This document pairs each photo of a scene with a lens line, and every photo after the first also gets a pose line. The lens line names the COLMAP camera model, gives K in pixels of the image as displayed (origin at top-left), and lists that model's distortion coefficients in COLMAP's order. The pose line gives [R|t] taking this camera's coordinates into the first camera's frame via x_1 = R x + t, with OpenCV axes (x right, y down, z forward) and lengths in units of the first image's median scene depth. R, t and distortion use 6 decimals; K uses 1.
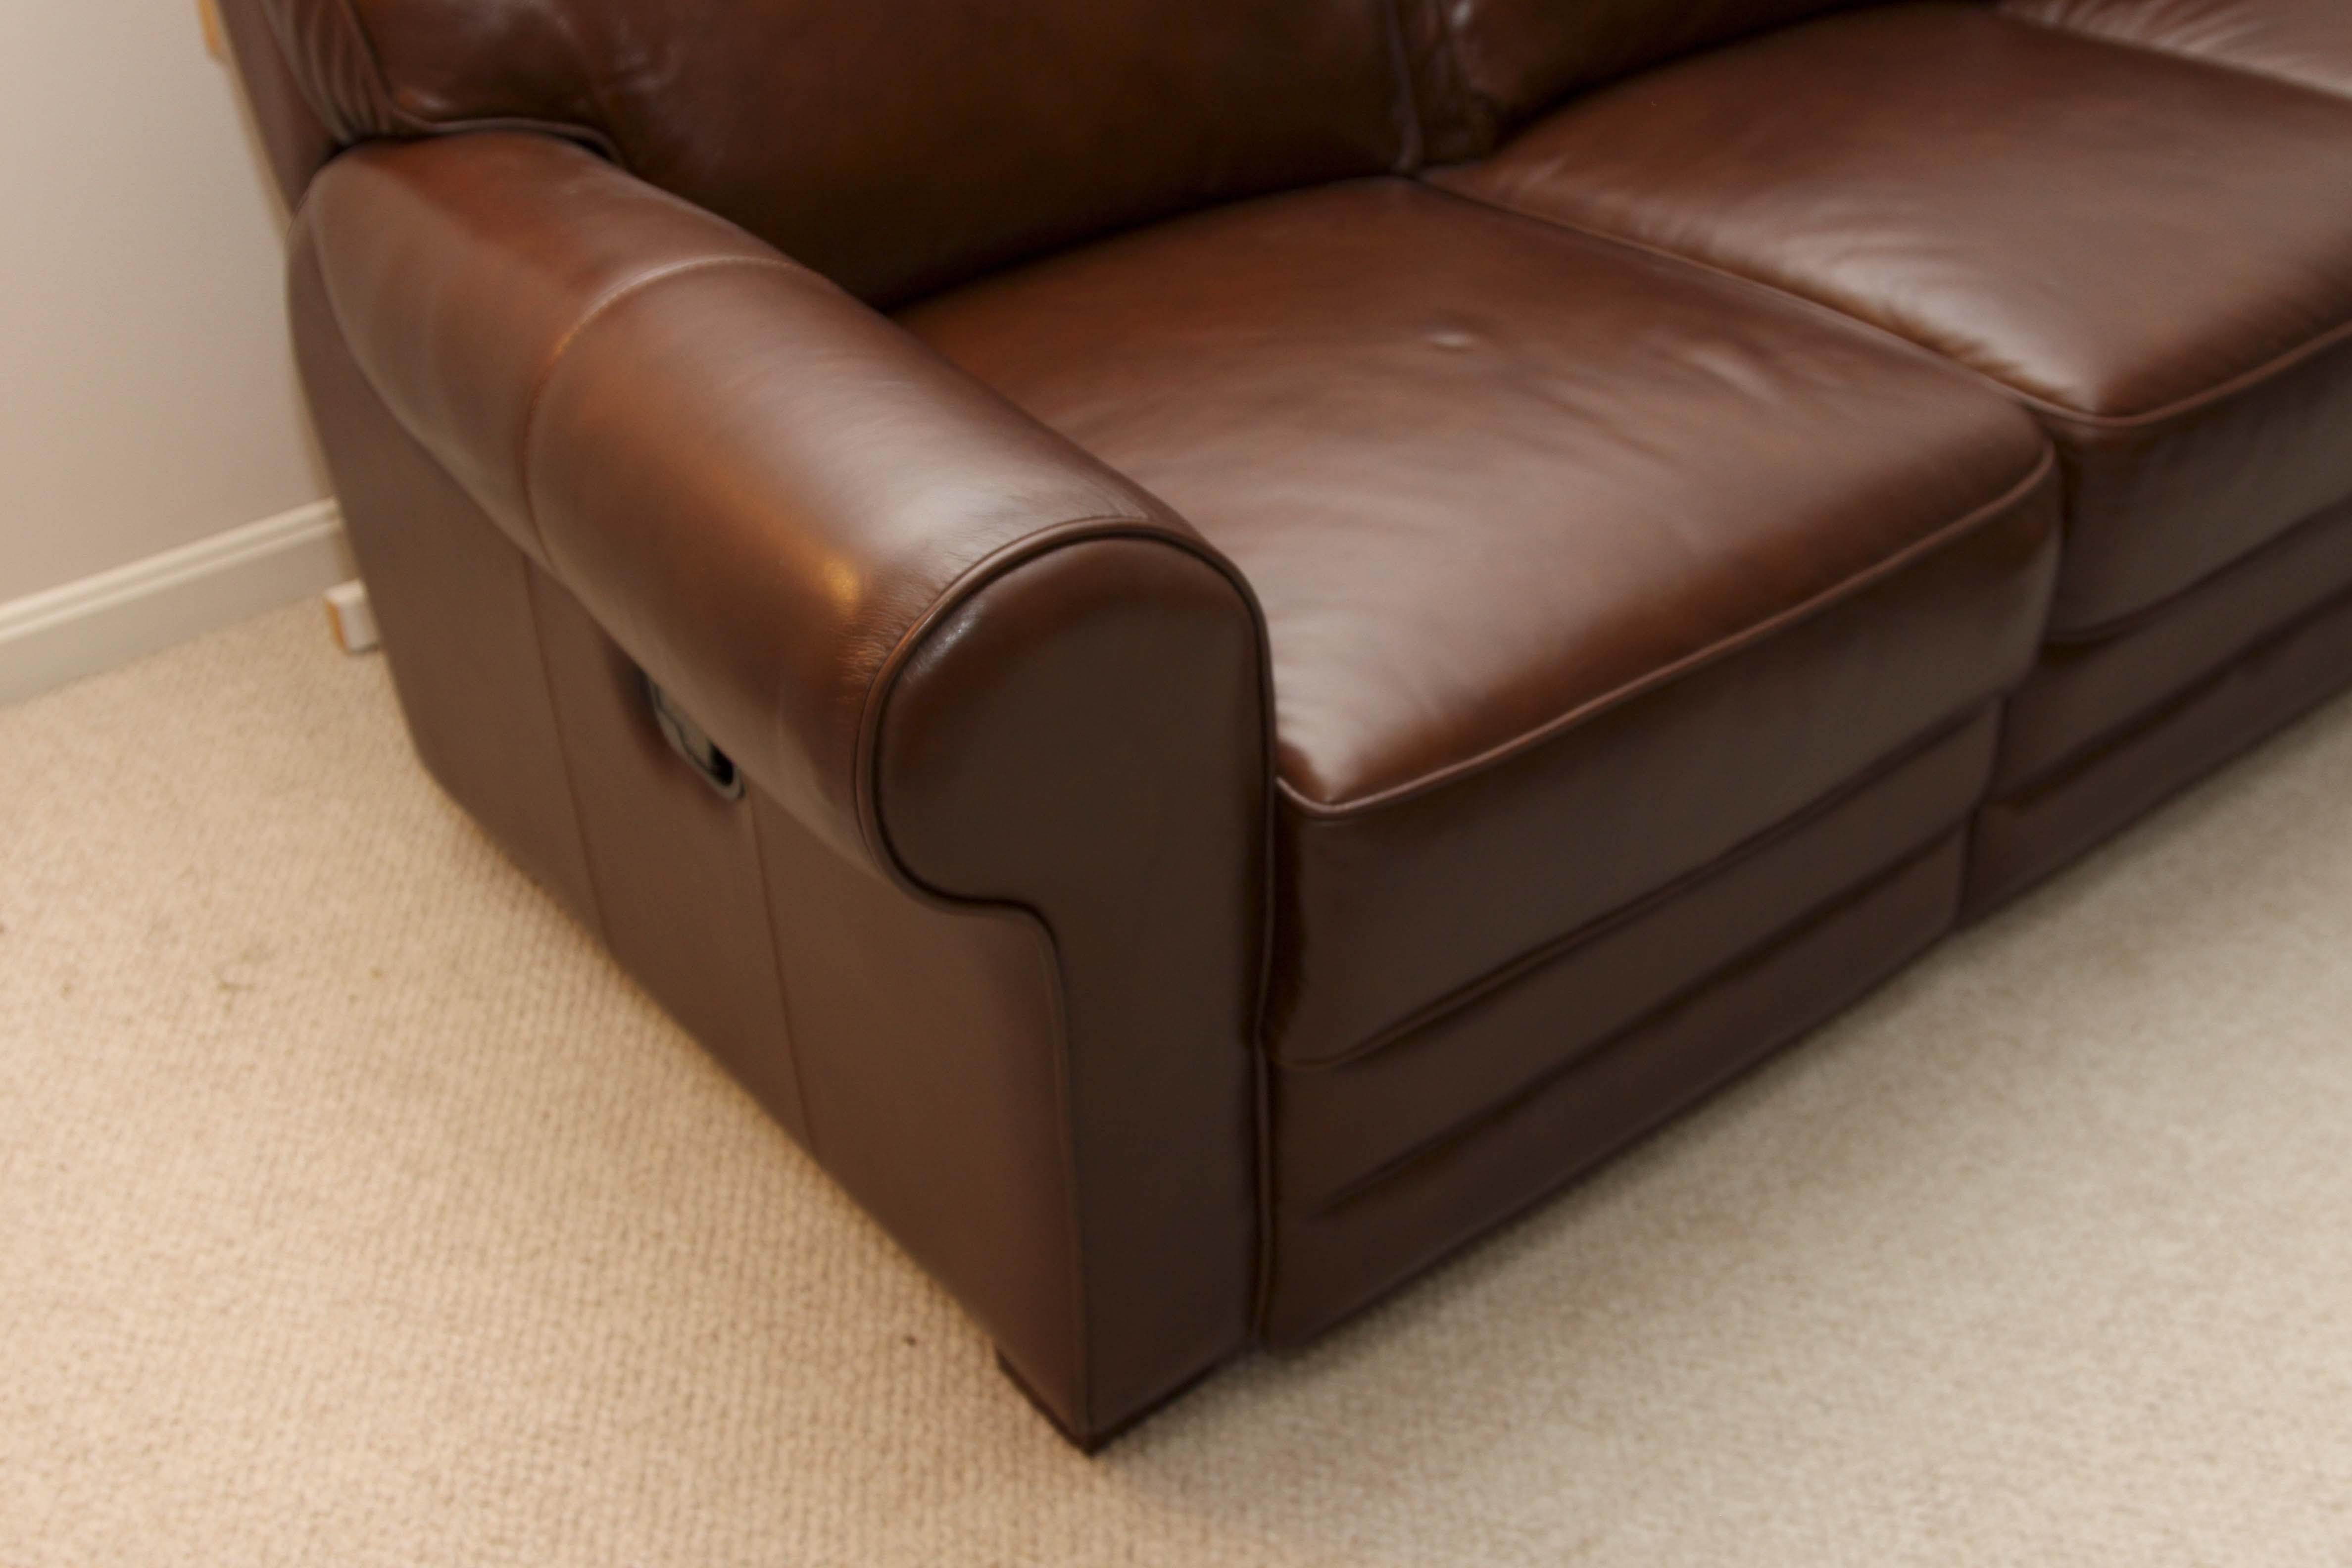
lens RADIAL K [[2777.0, 0, 1178.2], [0, 2777.0, 784.1], [0, 0, 1]] dist [-0.061319, 0.000000]
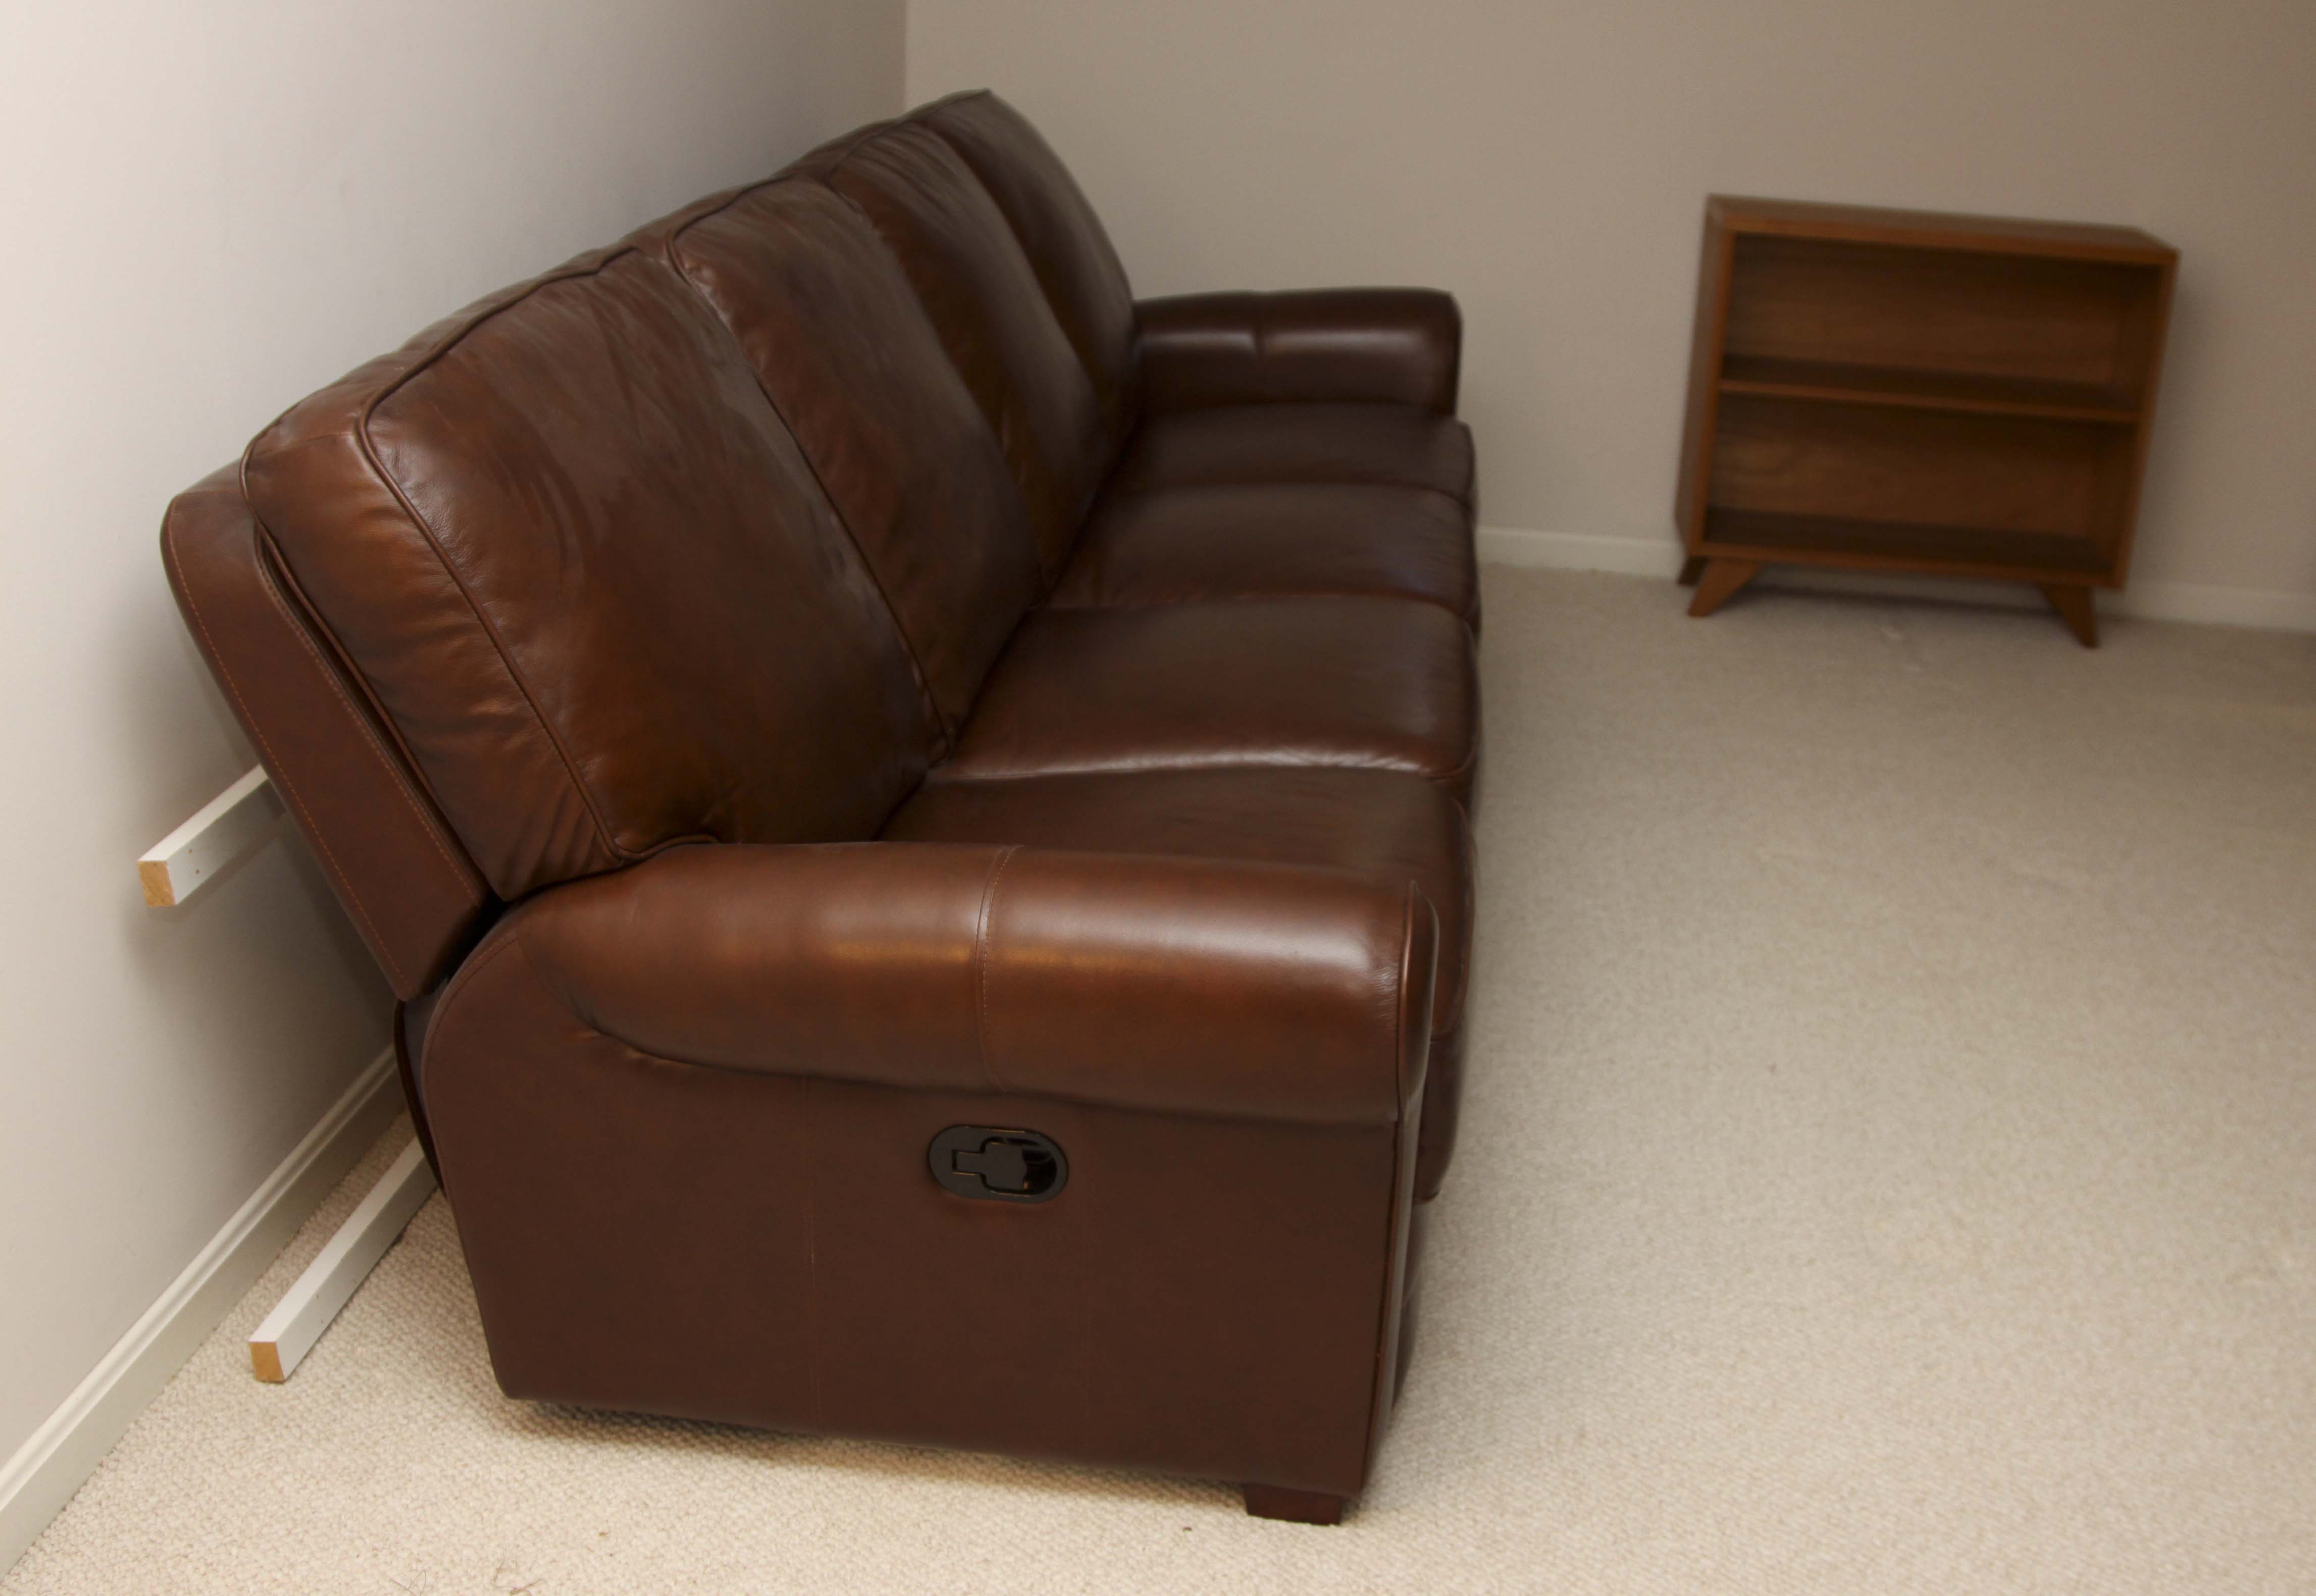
lens RADIAL K [[2584.3, 0, 1161.5], [0, 2584.3, 786.0], [0, 0, 1]] dist [-0.105043, 0.000000]
pose [[0.724482, -0.244548, 0.644455, -0.927243], [0.395239, 0.913365, -0.097730, -0.035256], [-0.564722, 0.325518, 0.758371, -0.169651]]
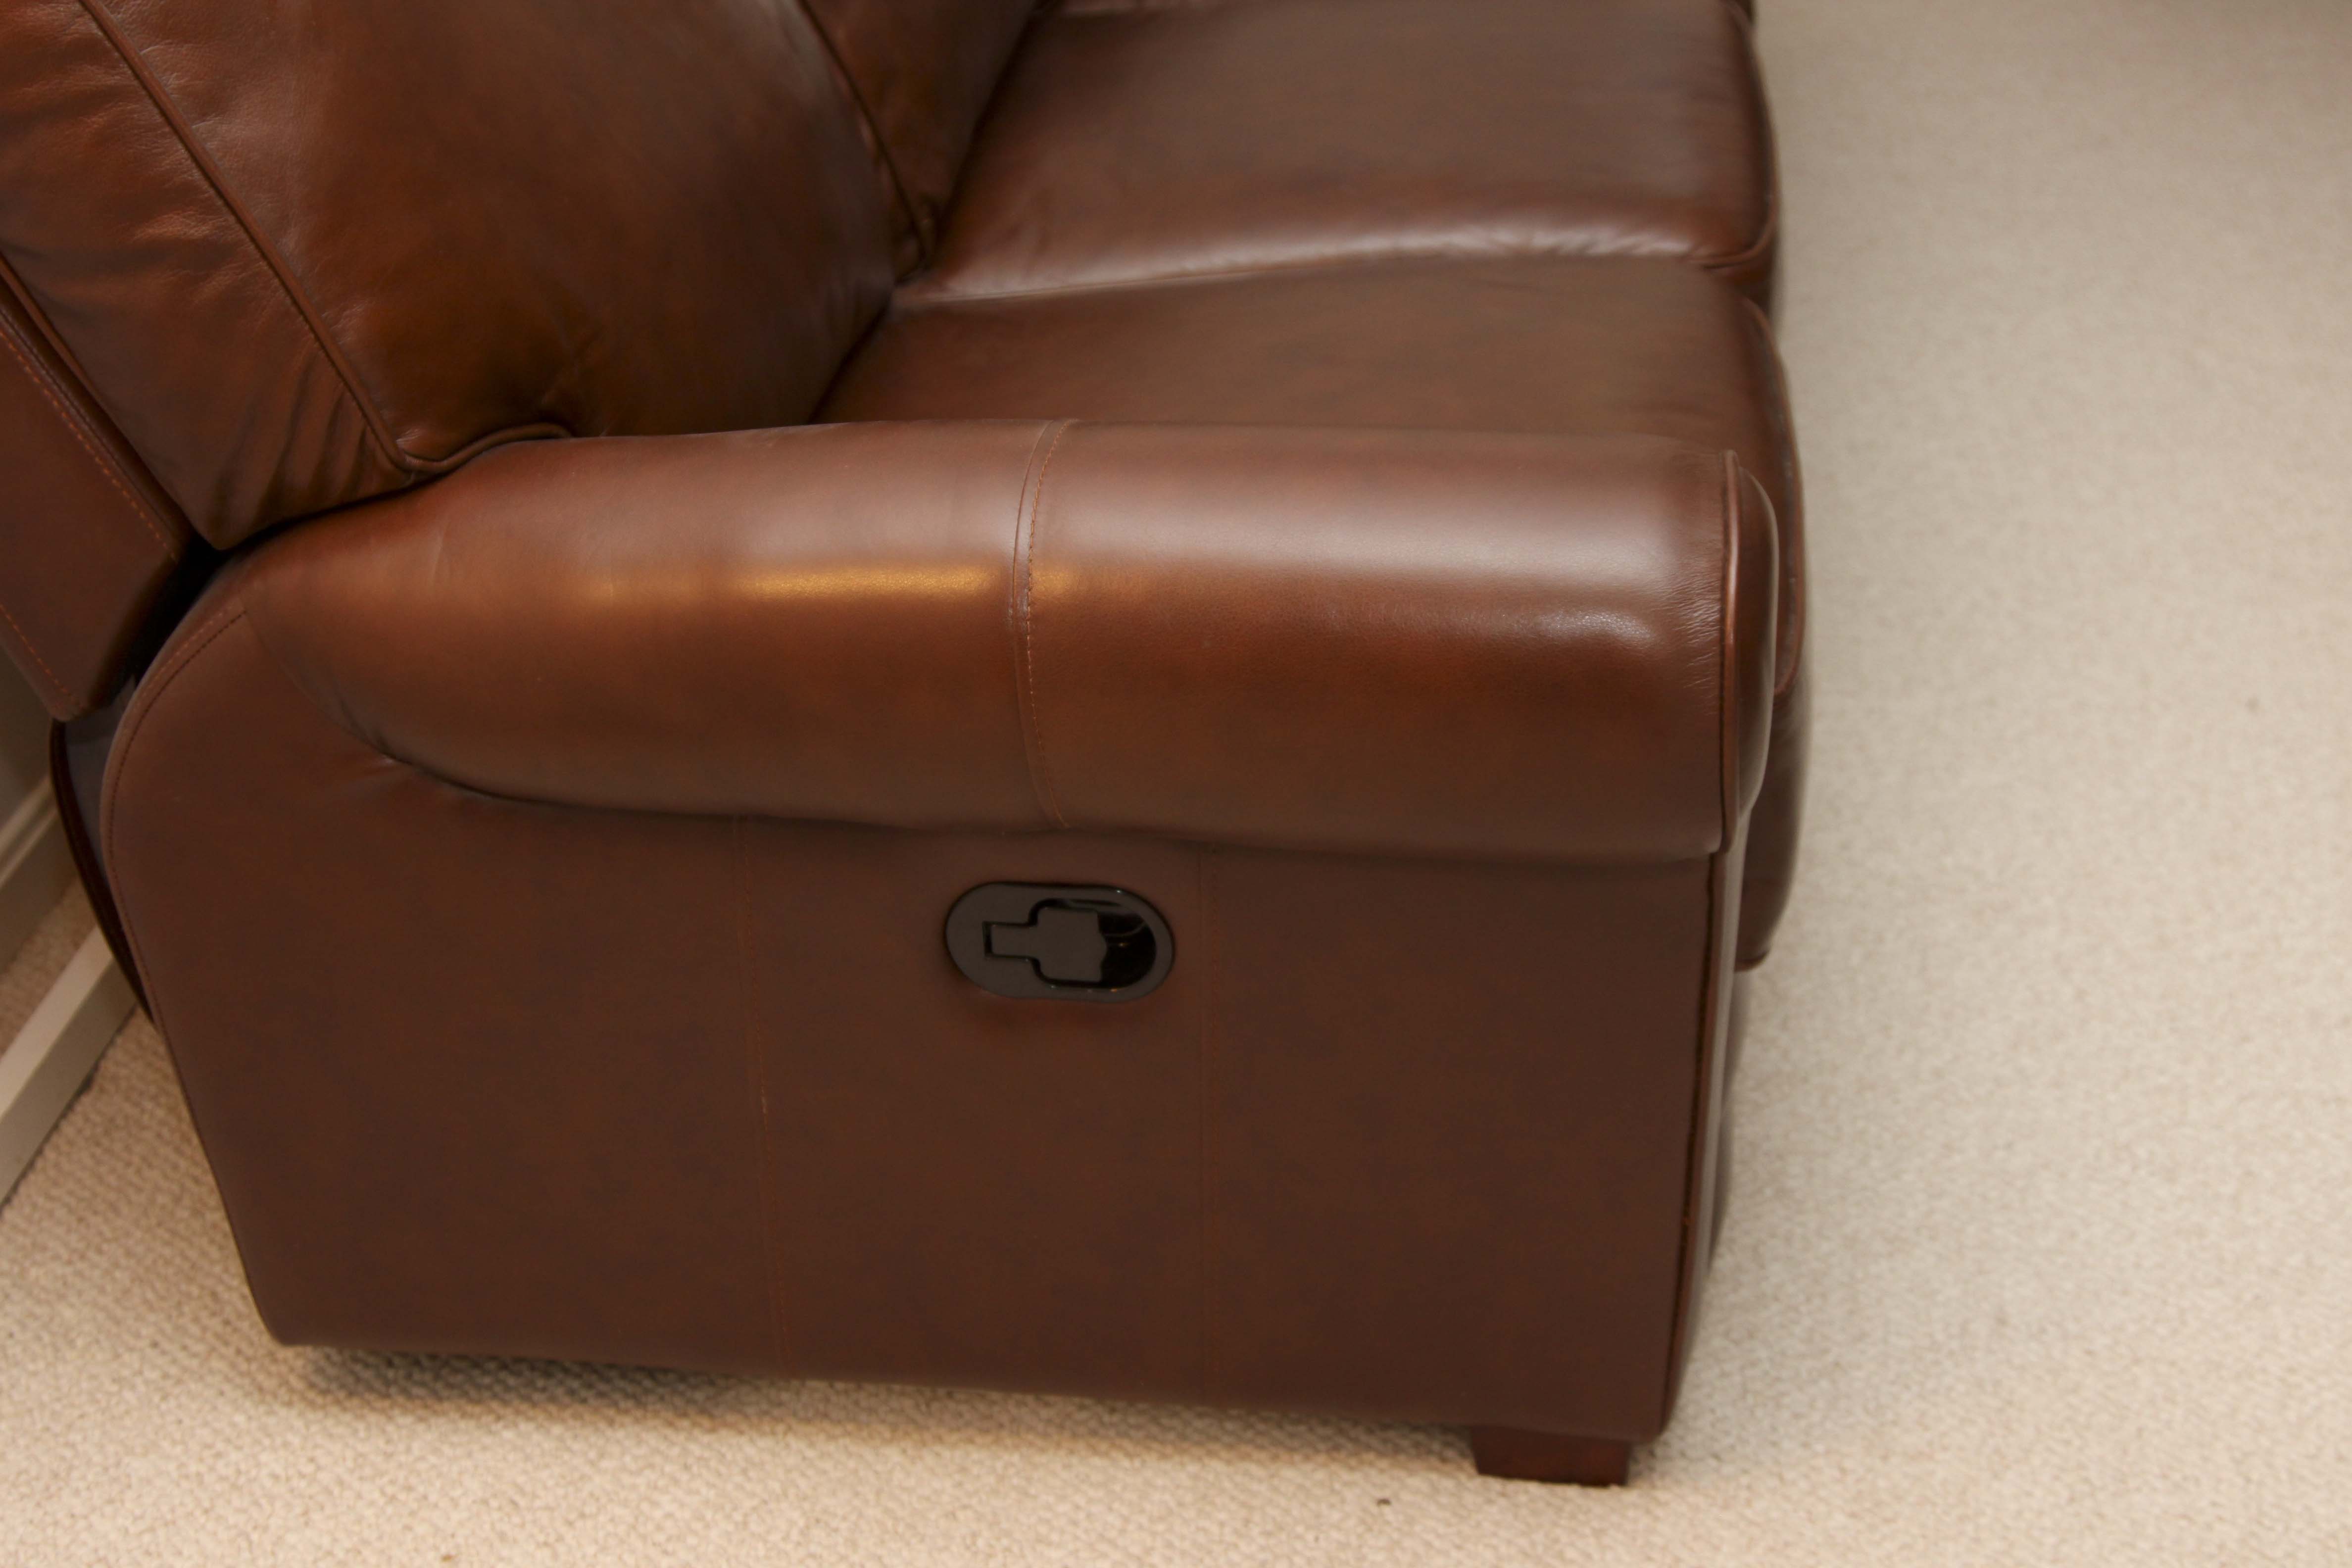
lens RADIAL K [[3783.9, 0, 1175.3], [0, 3783.9, 784.7], [0, 0, 1]] dist [0.010124, 0.000000]
pose [[0.715145, -0.360338, 0.598936, -0.850190], [0.434289, 0.900475, 0.023200, -0.078084], [-0.547686, 0.243520, 0.800461, -0.037717]]
